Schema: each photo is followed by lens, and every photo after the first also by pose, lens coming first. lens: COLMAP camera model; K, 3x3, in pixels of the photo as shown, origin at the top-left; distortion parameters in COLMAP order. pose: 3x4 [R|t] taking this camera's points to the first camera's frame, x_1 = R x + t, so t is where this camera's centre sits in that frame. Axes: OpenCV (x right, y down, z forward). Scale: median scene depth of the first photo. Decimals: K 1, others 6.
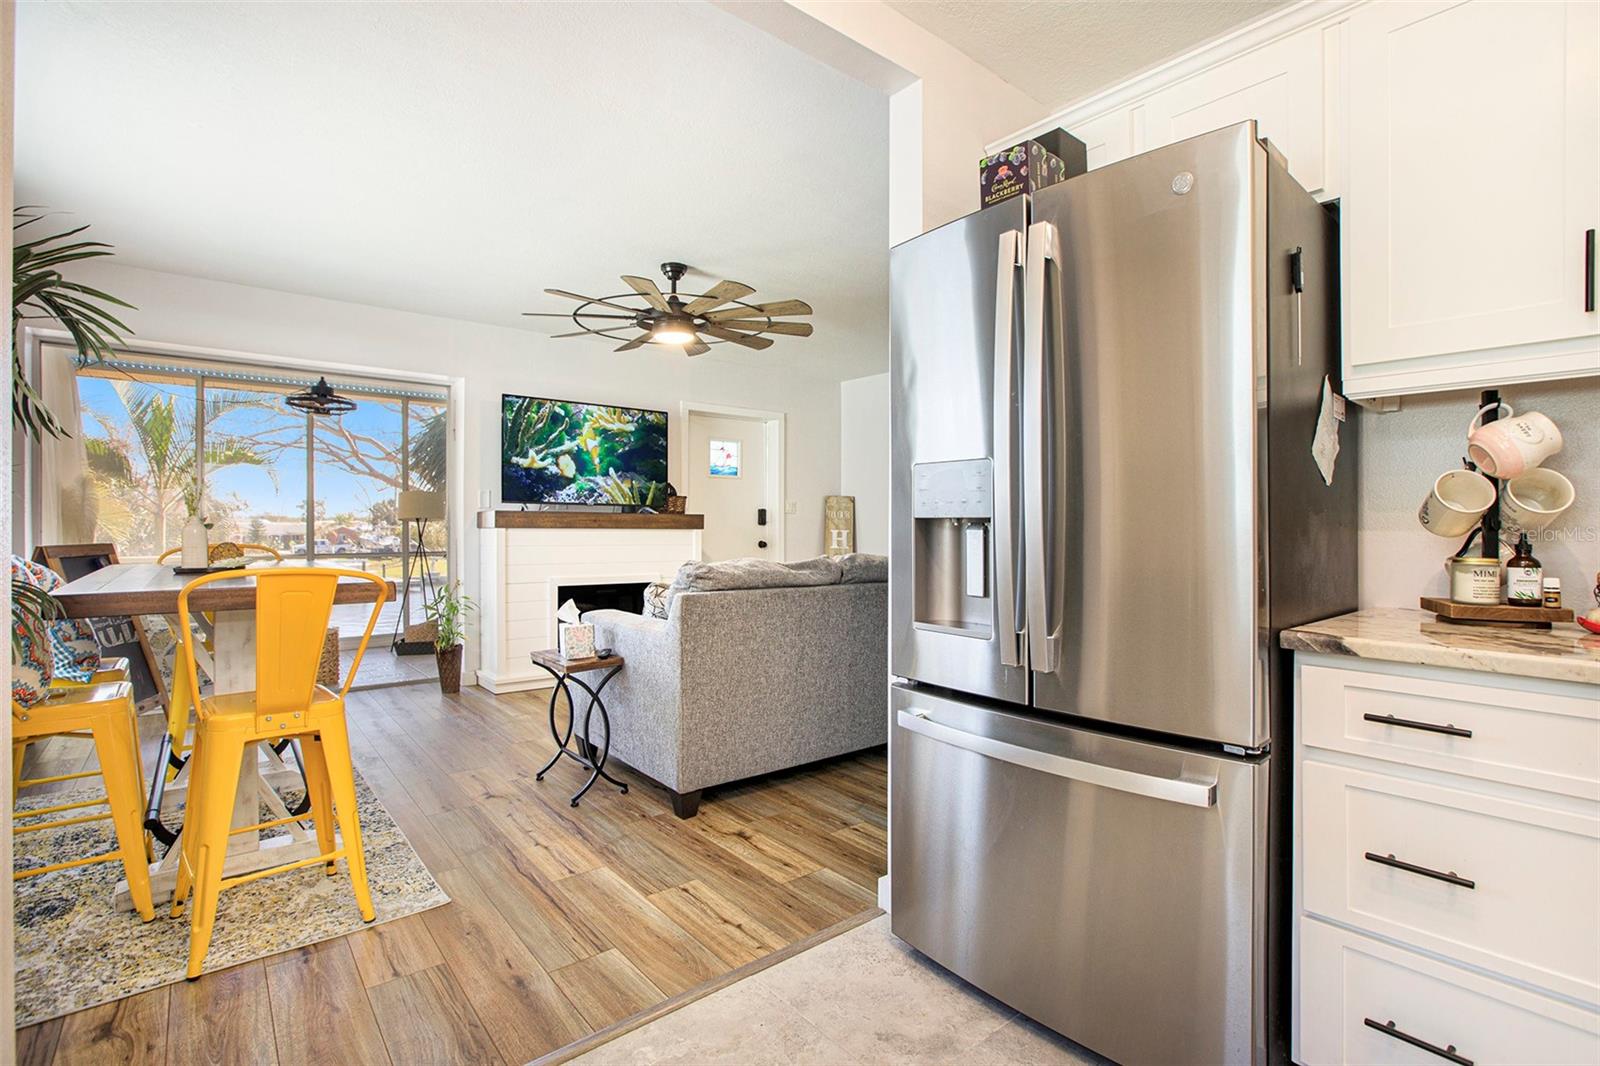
lens RADIAL K [[747.9, 0, 797.7], [0, 747.9, 508.6], [0, 0, 1]] dist [-0.027233, 0.000695]
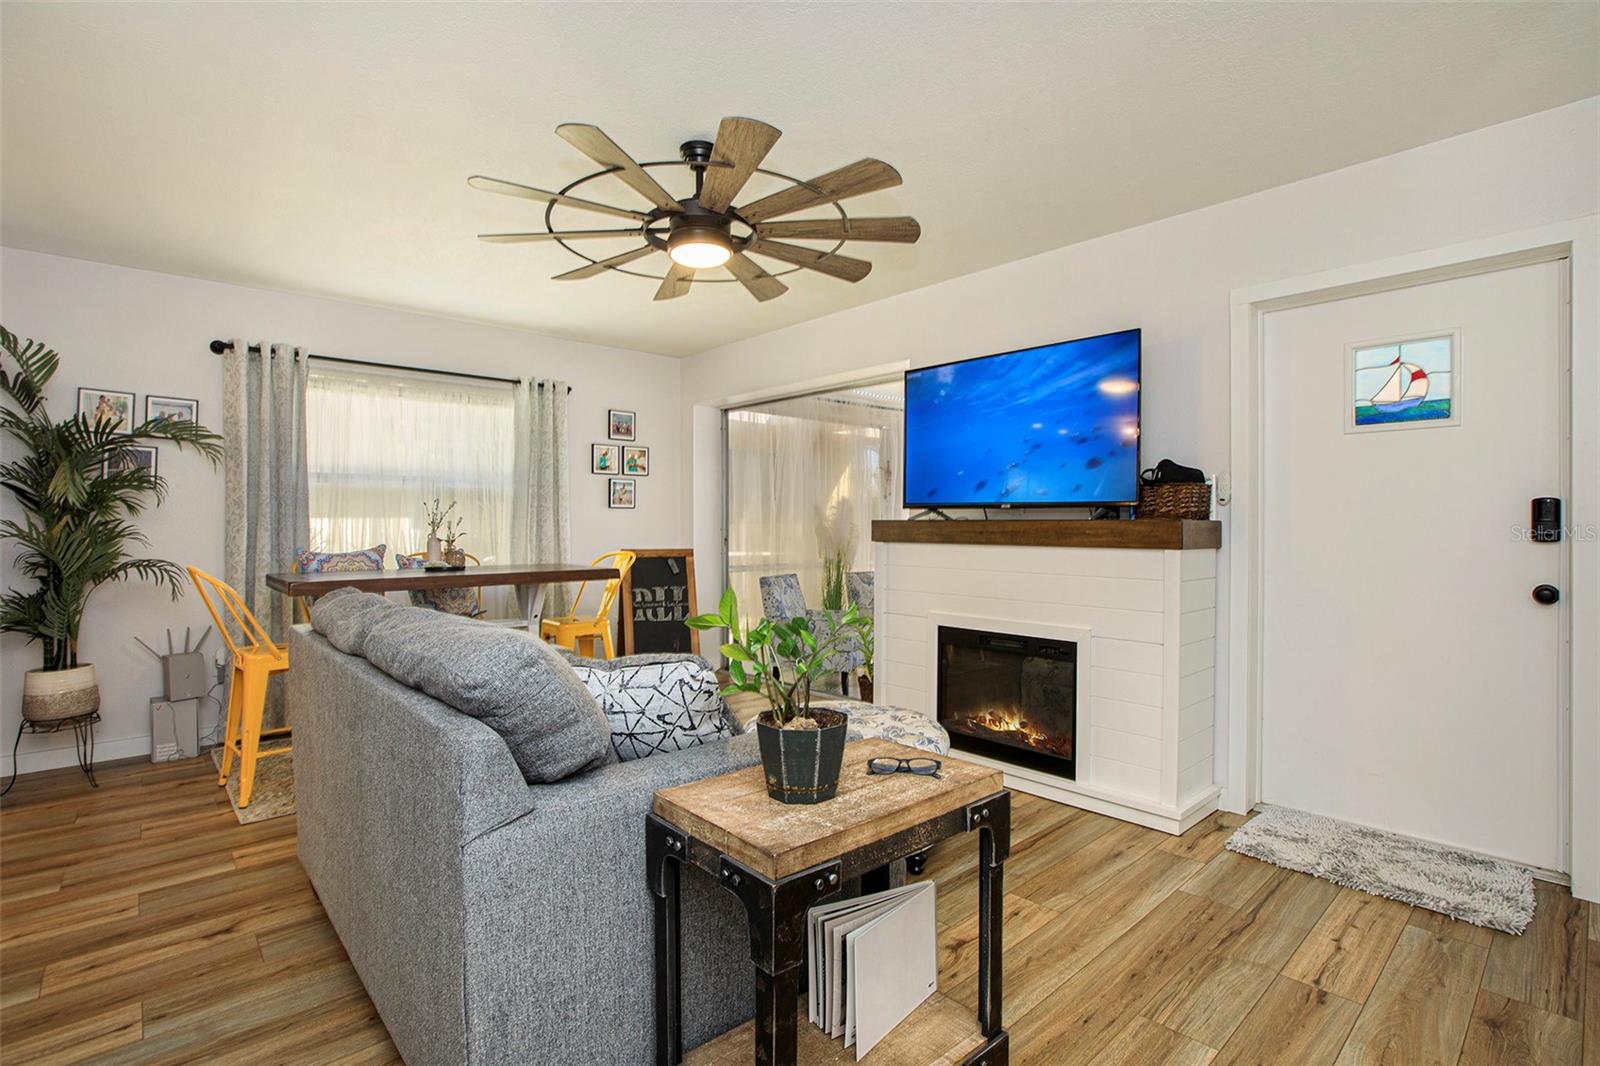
lens RADIAL K [[760.9, 0, 808.9], [0, 760.9, 526.7], [0, 0, 1]] dist [-0.024761, 0.001011]
pose [[0.055687, 0.000434, -0.998448, 0.718792], [0.025140, 0.999682, 0.001837, 0.011065], [0.998132, -0.025204, 0.055659, 1.498578]]
